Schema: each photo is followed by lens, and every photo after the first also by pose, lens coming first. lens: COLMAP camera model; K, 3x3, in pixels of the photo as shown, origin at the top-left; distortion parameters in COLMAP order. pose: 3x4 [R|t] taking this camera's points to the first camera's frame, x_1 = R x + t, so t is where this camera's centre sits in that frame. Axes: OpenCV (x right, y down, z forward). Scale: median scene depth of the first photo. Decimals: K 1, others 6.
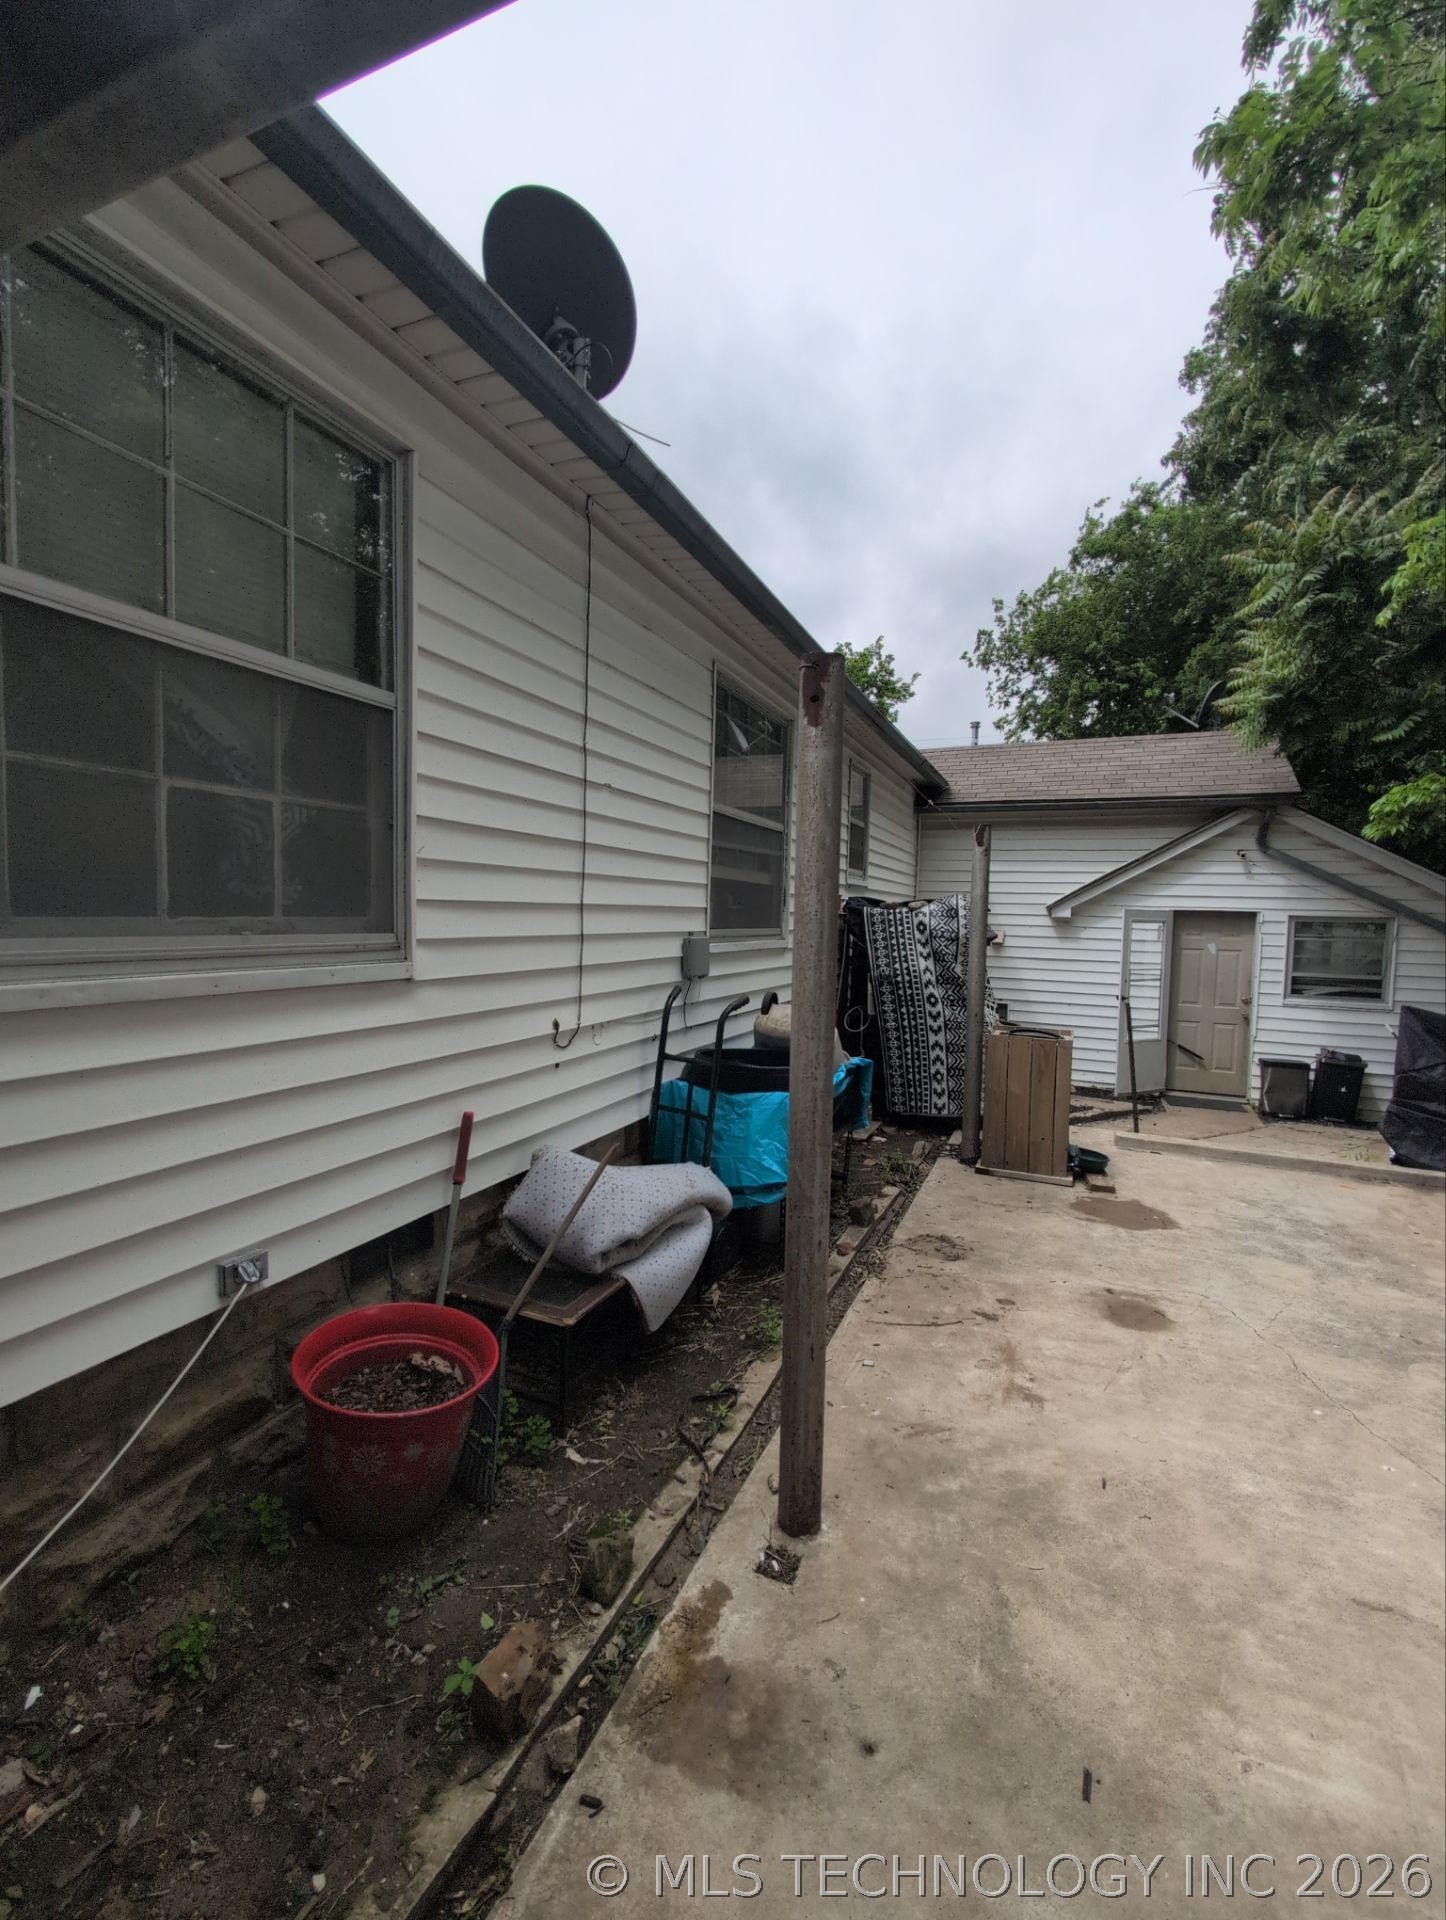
lens RADIAL K [[810.8, 0, 723.0], [0, 810.8, 960.0], [0, 0, 1]] dist [0.000534, -0.000007]
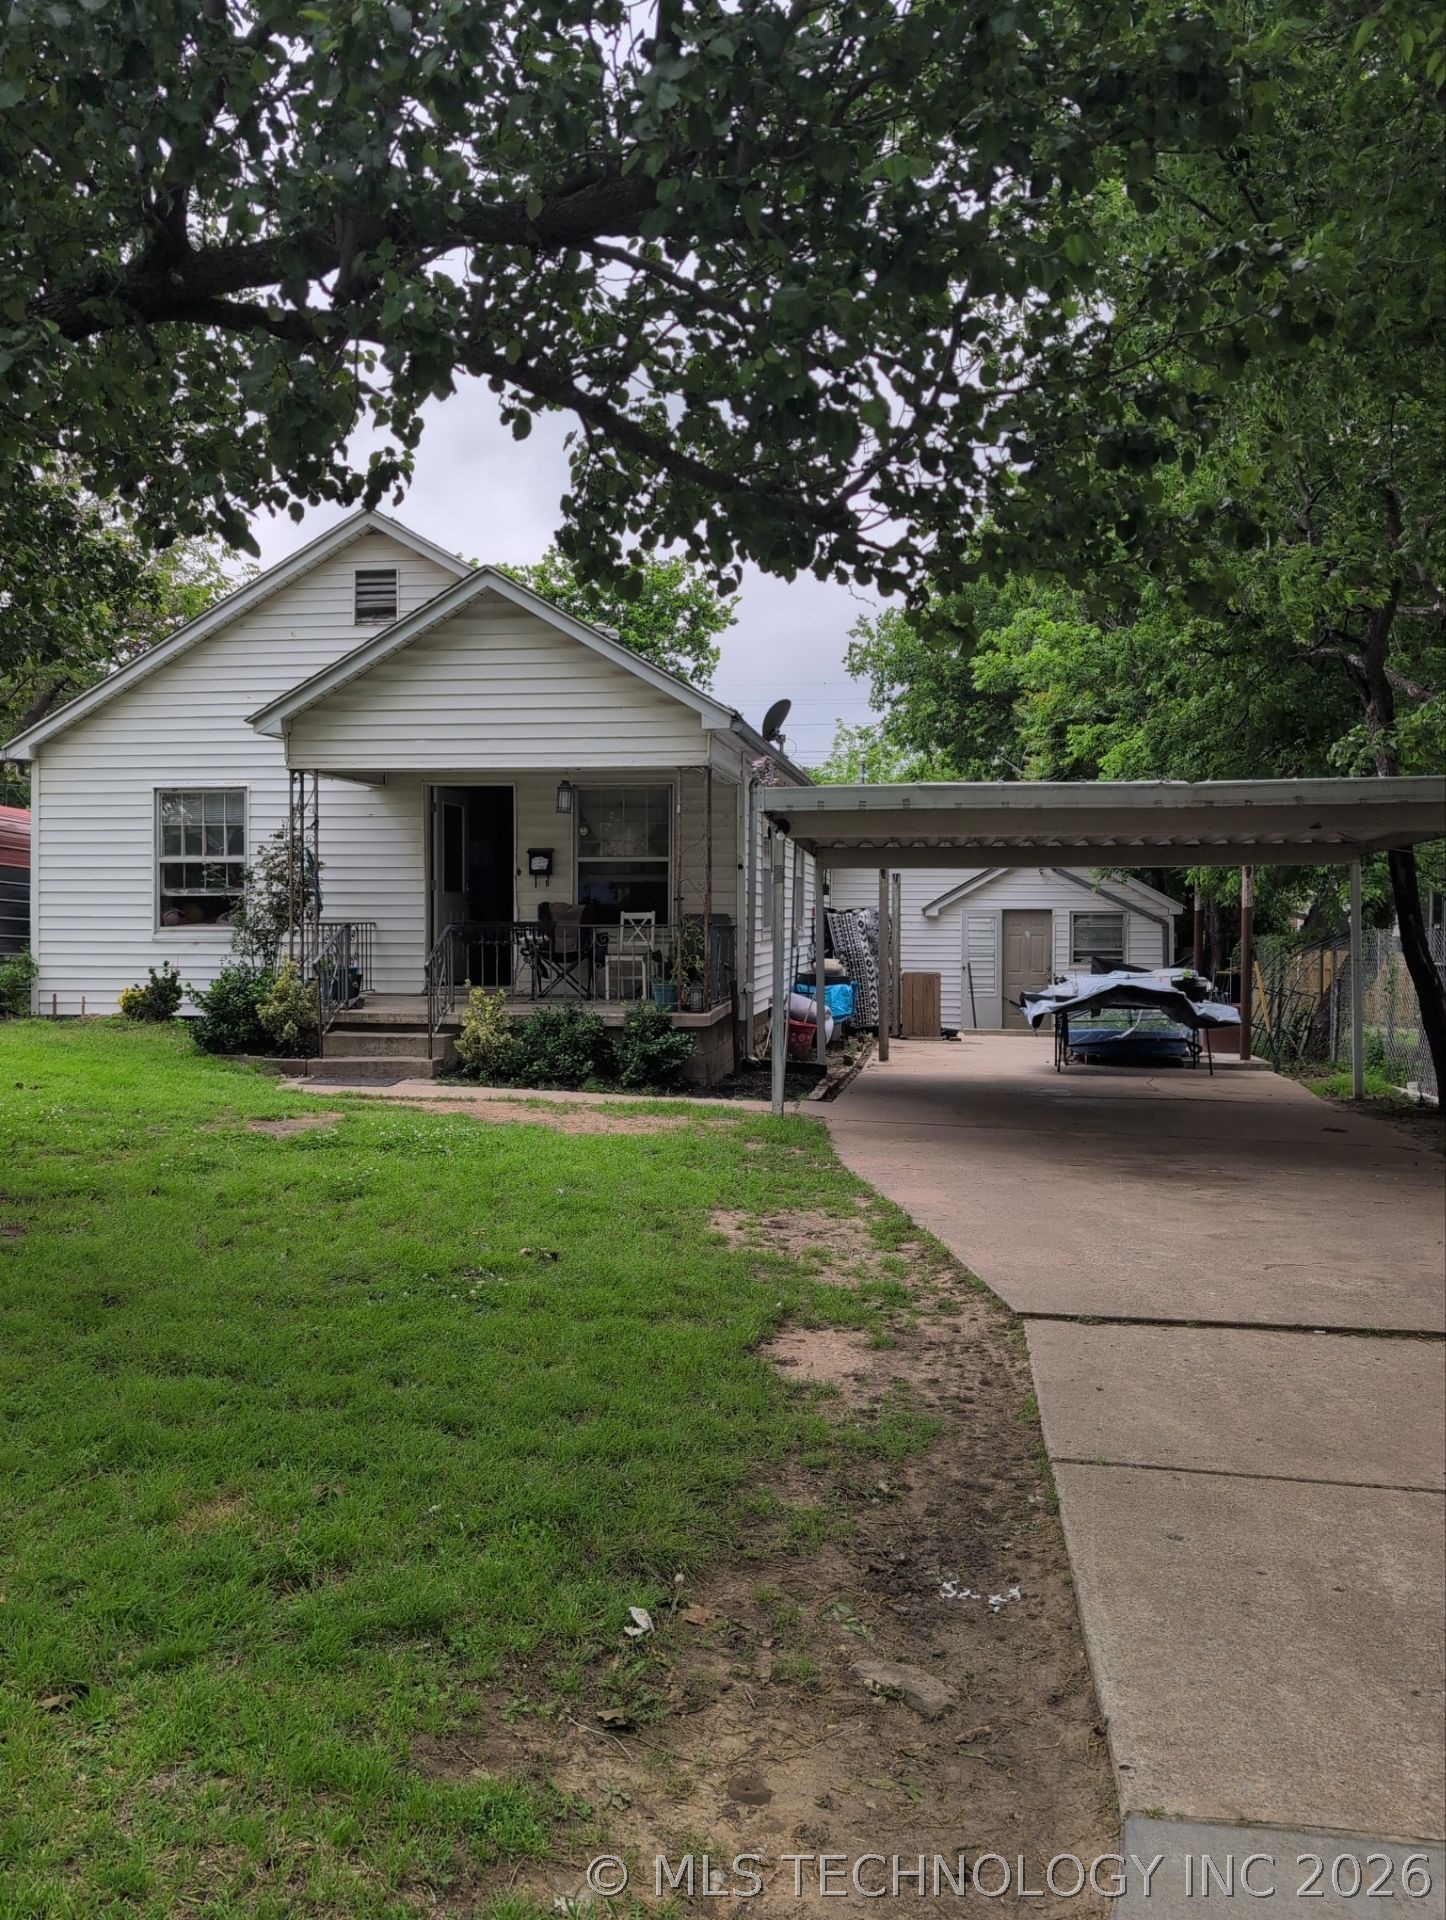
lens RADIAL K [[1550.2, 0, 696.9], [0, 1550.2, 968.1], [0, 0, 1]] dist [0.112910, -0.369503]
pose [[0.968941, -0.029023, 0.245584, -0.746348], [0.033570, 0.999333, -0.014347, 0.074361], [-0.245003, 0.022146, 0.969269, -1.754974]]
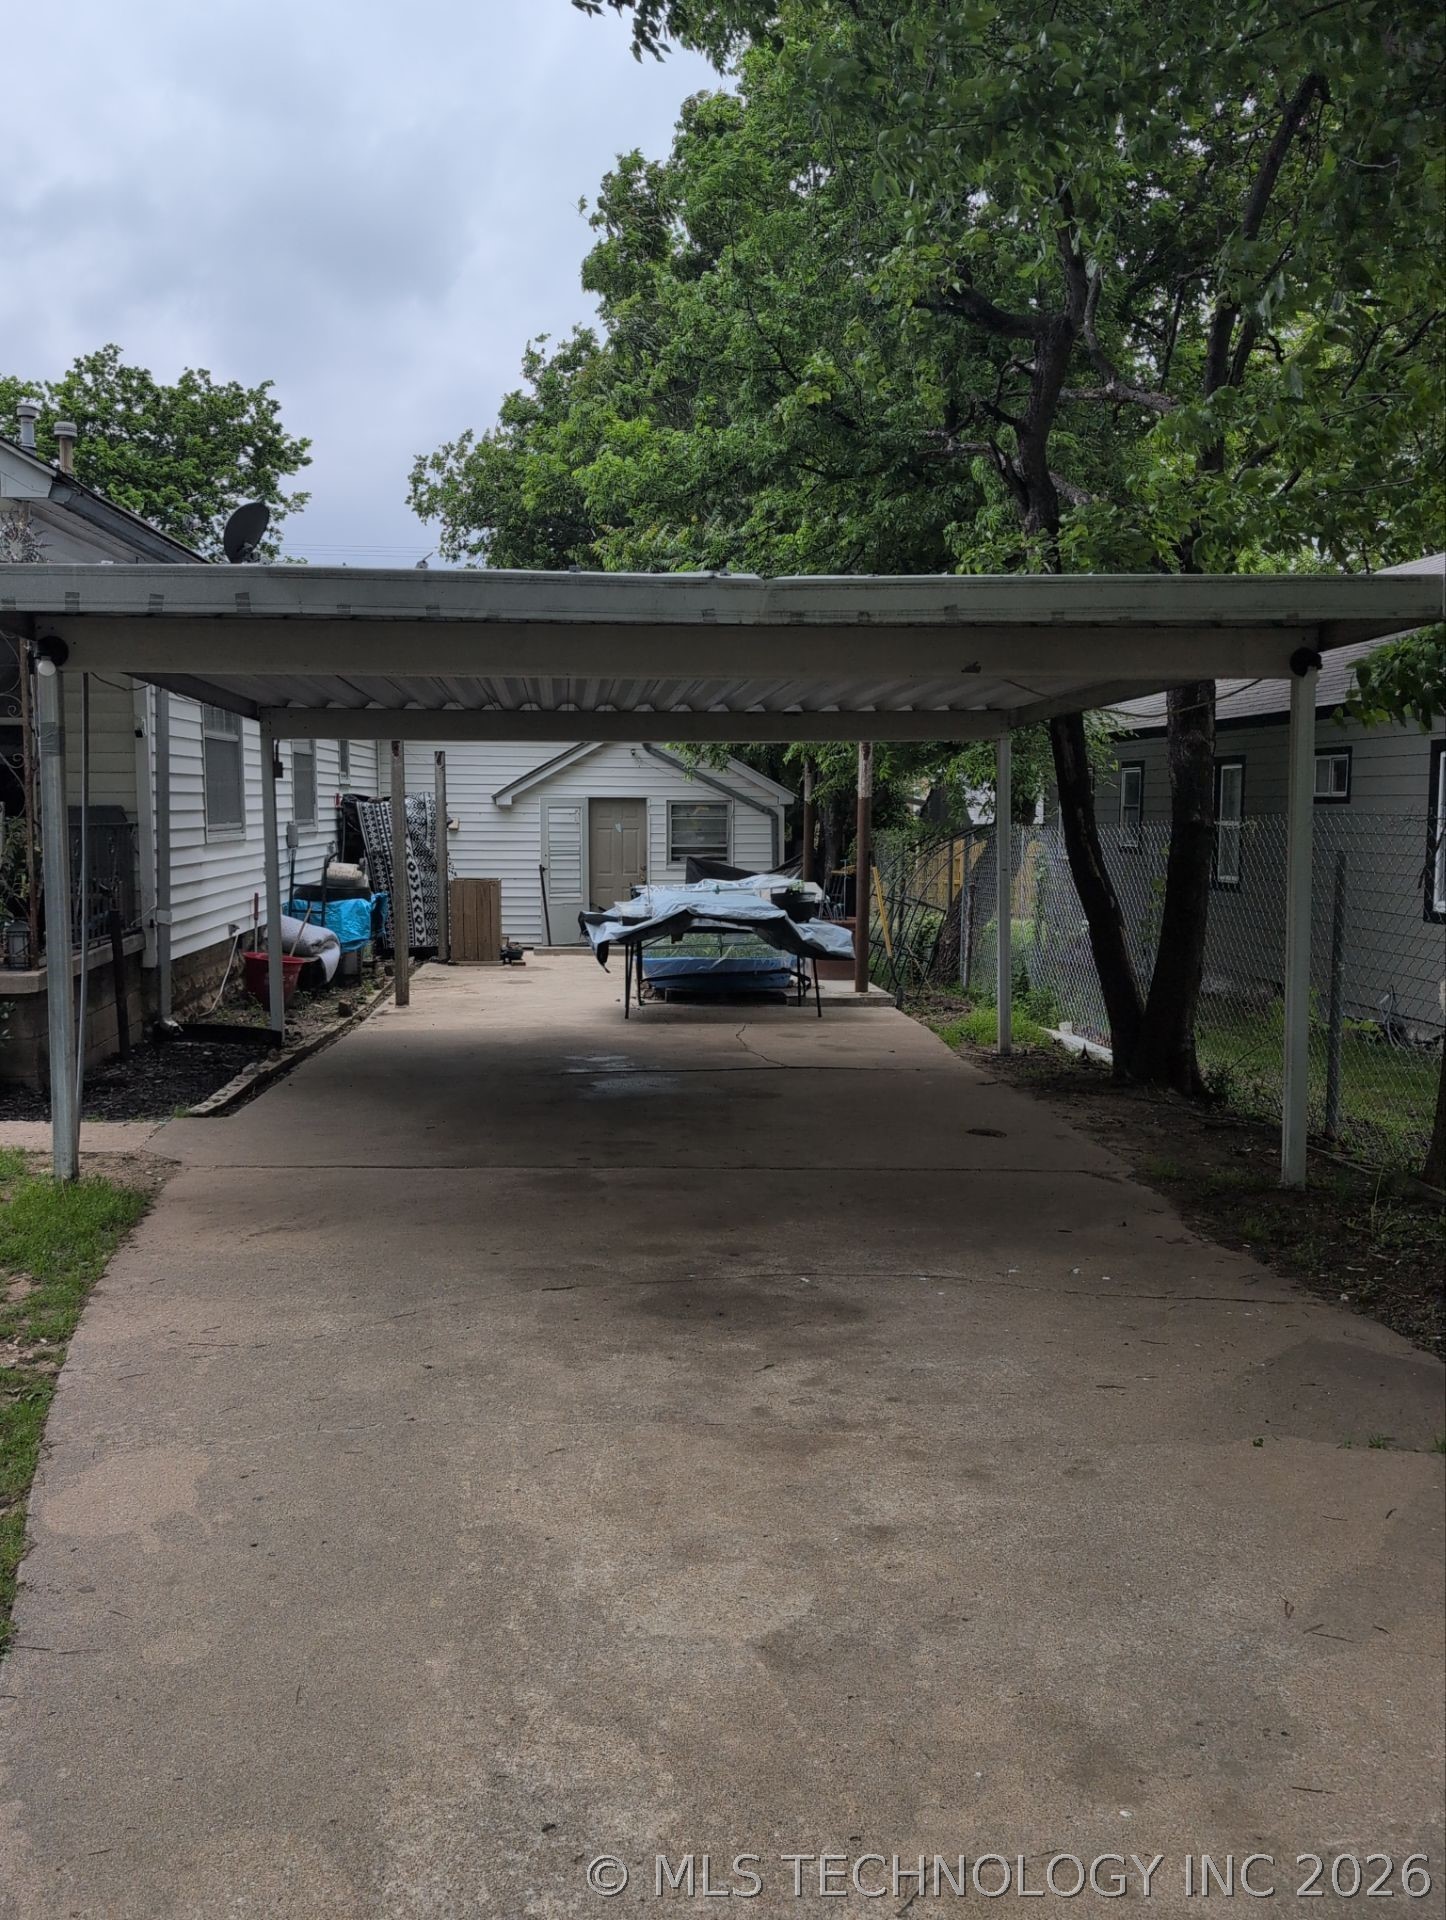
lens RADIAL K [[1550.2, 0, 696.9], [0, 1550.2, 968.1], [0, 0, 1]] dist [0.112910, -0.369503]
pose [[0.886451, -0.069432, 0.457584, -0.433095], [0.043079, 0.996769, 0.067791, 0.048256], [-0.460813, -0.040381, 0.886578, -1.284237]]
